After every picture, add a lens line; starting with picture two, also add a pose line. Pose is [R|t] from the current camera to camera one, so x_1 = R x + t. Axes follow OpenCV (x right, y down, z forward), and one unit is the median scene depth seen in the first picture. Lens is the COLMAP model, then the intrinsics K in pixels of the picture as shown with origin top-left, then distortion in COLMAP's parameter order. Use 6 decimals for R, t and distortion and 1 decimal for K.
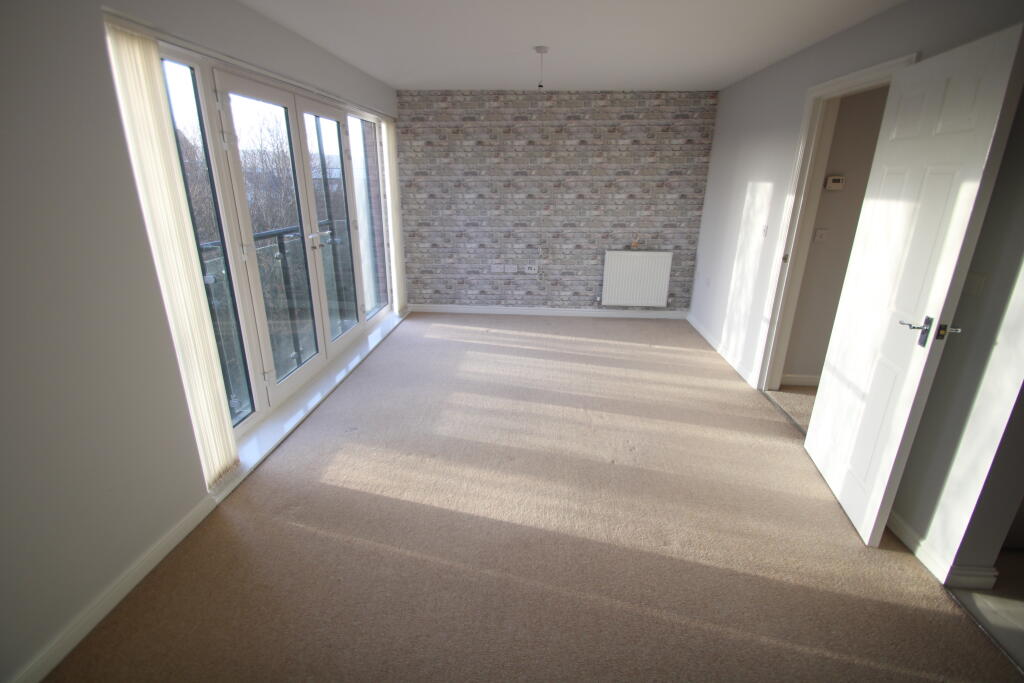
lens RADIAL K [[477.7, 0, 512.0], [0, 477.7, 341.5], [0, 0, 1]] dist [0.000944, 0.000063]
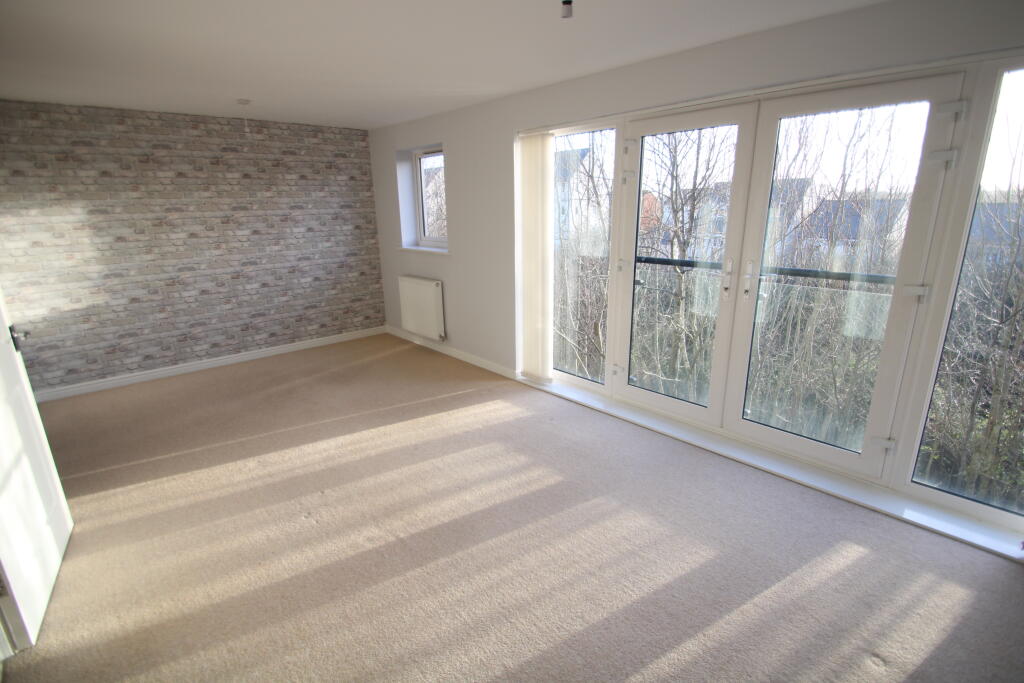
lens RADIAL K [[480.4, 0, 512.0], [0, 480.4, 341.5], [0, 0, 1]] dist [-0.000425, -0.000330]
pose [[0.685825, -0.211351, 0.696402, -0.446422], [0.257276, 0.965524, 0.039658, -0.009945], [-0.680774, 0.151969, 0.716556, 0.031040]]
